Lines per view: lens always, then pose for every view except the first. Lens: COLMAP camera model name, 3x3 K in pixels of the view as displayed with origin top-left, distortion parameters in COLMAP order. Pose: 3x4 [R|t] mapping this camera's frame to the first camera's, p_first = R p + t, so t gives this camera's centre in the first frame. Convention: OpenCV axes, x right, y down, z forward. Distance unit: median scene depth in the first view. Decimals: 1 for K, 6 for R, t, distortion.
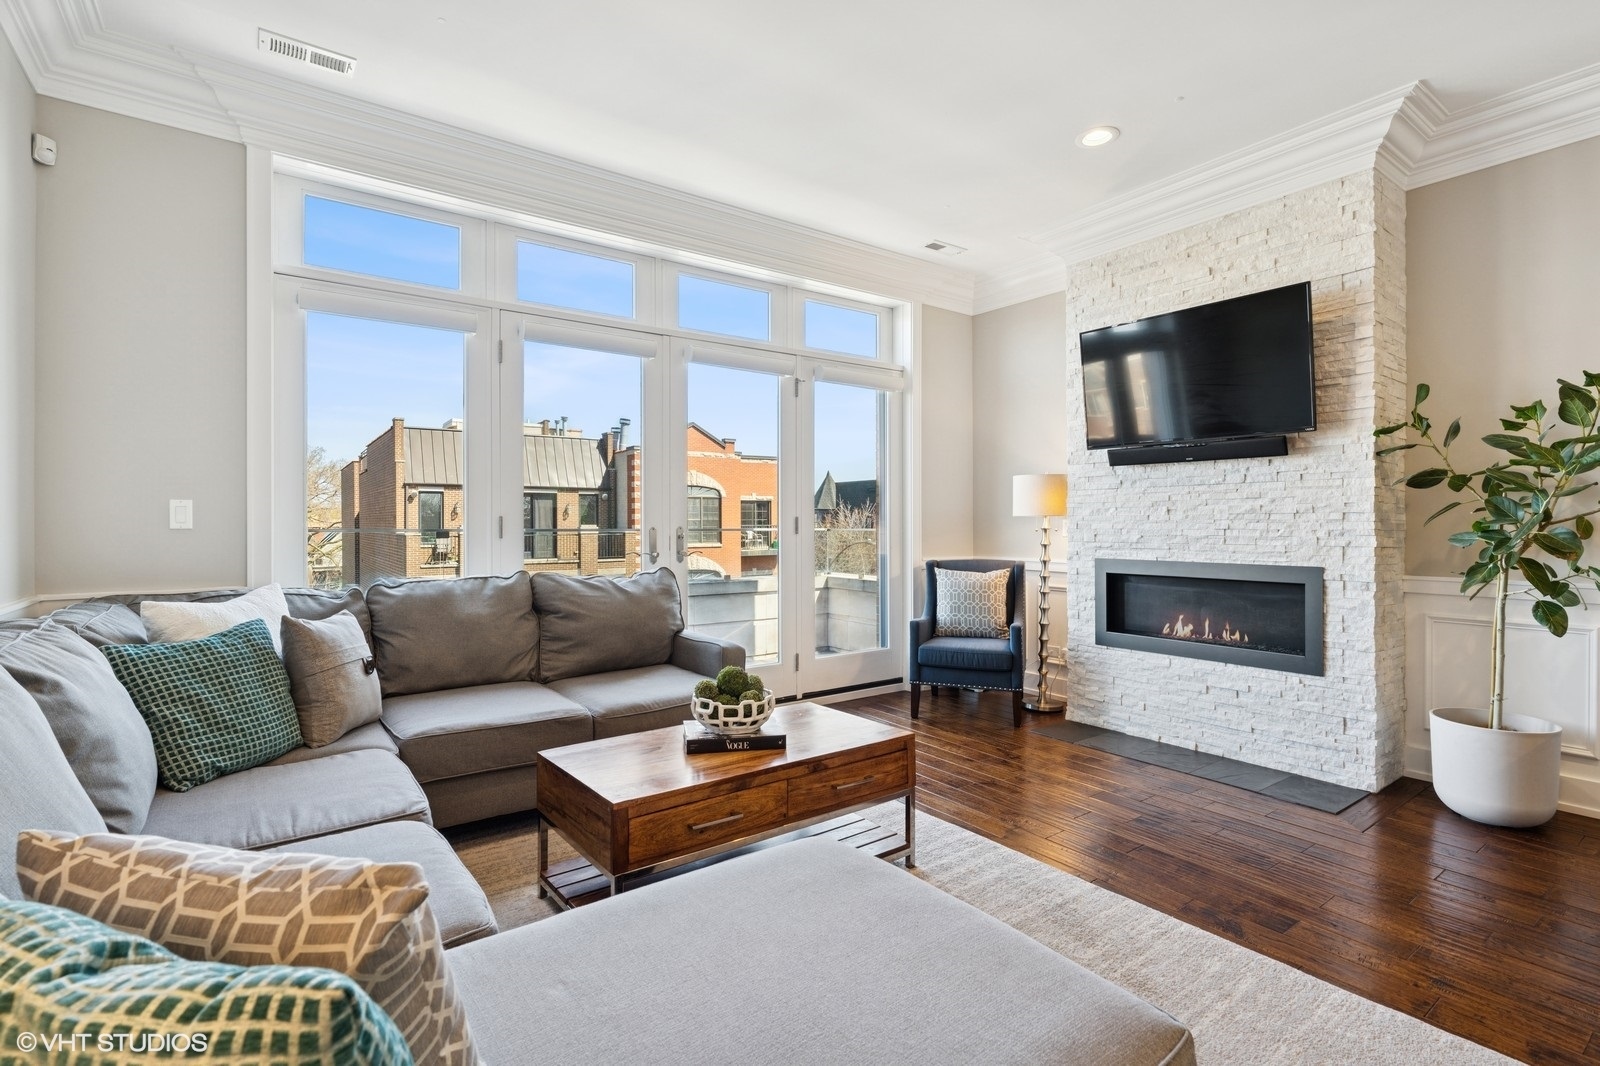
lens RADIAL K [[750.7, 0, 797.8], [0, 750.7, 523.7], [0, 0, 1]] dist [-0.003950, -0.000267]
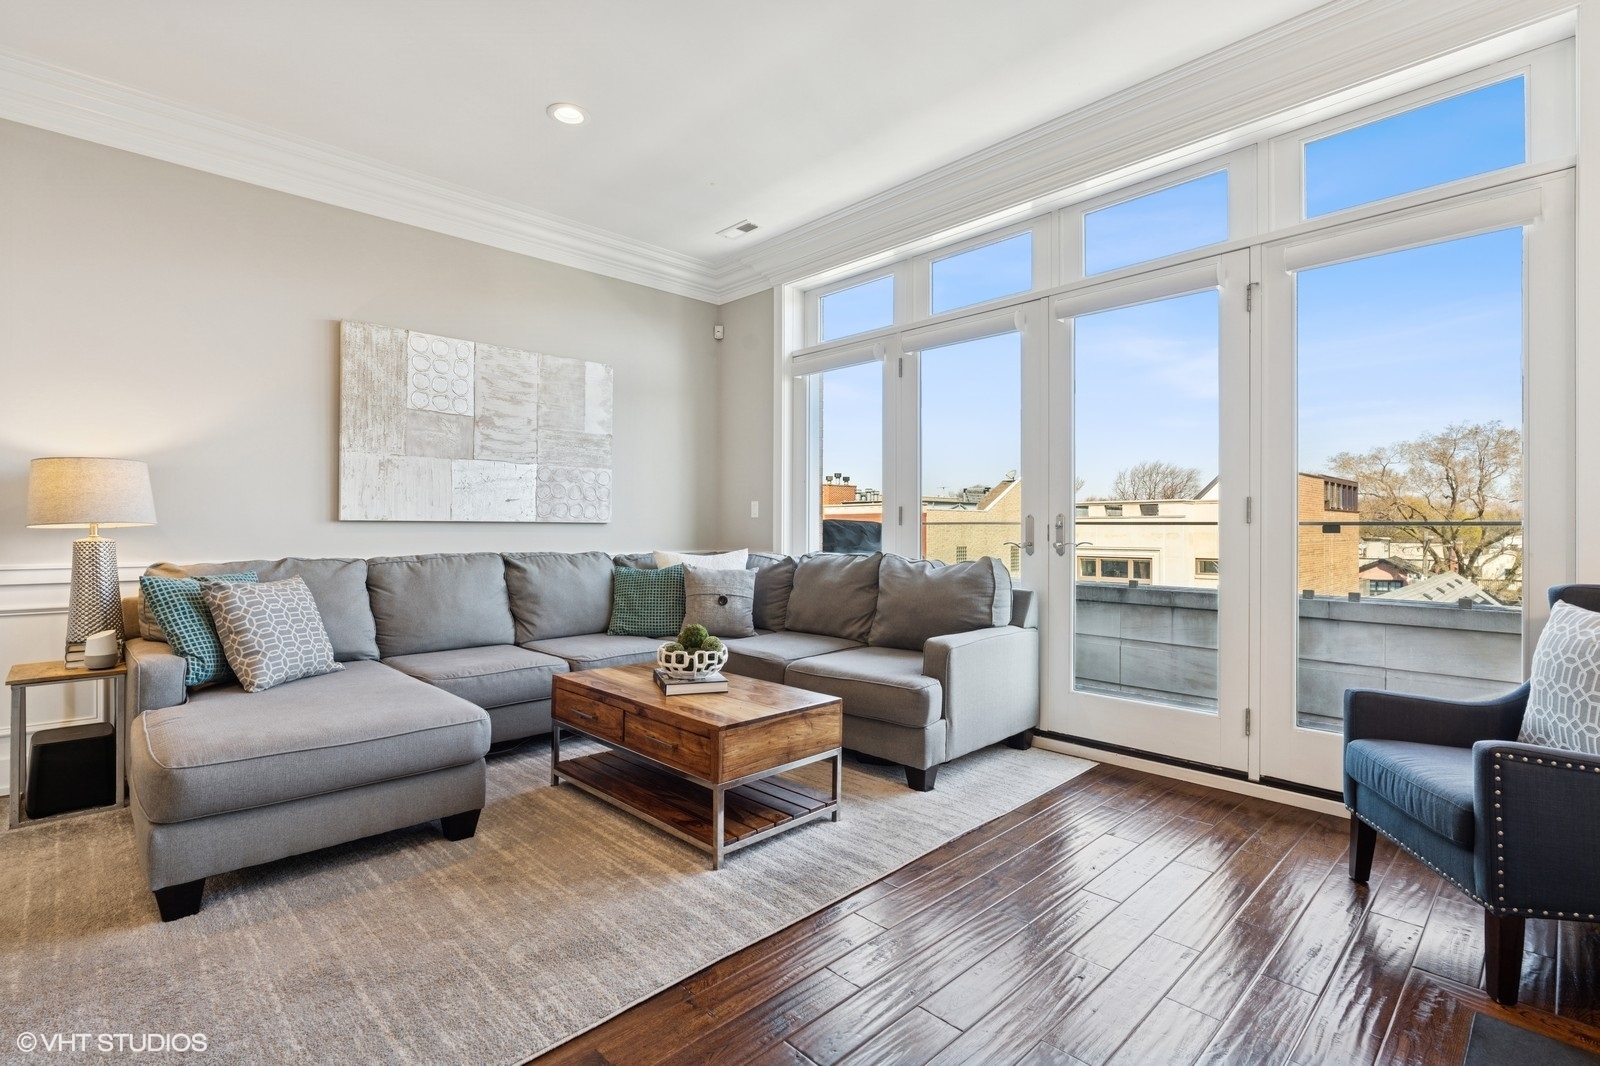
lens RADIAL K [[750.7, 0, 802.1], [0, 750.7, 528.5], [0, 0, 1]] dist [-0.003950, -0.000267]
pose [[0.133334, 0.001603, -0.991070, 0.843726], [-0.002639, 0.999996, 0.001262, 0.025598], [0.991068, 0.002447, 0.133338, 0.763402]]
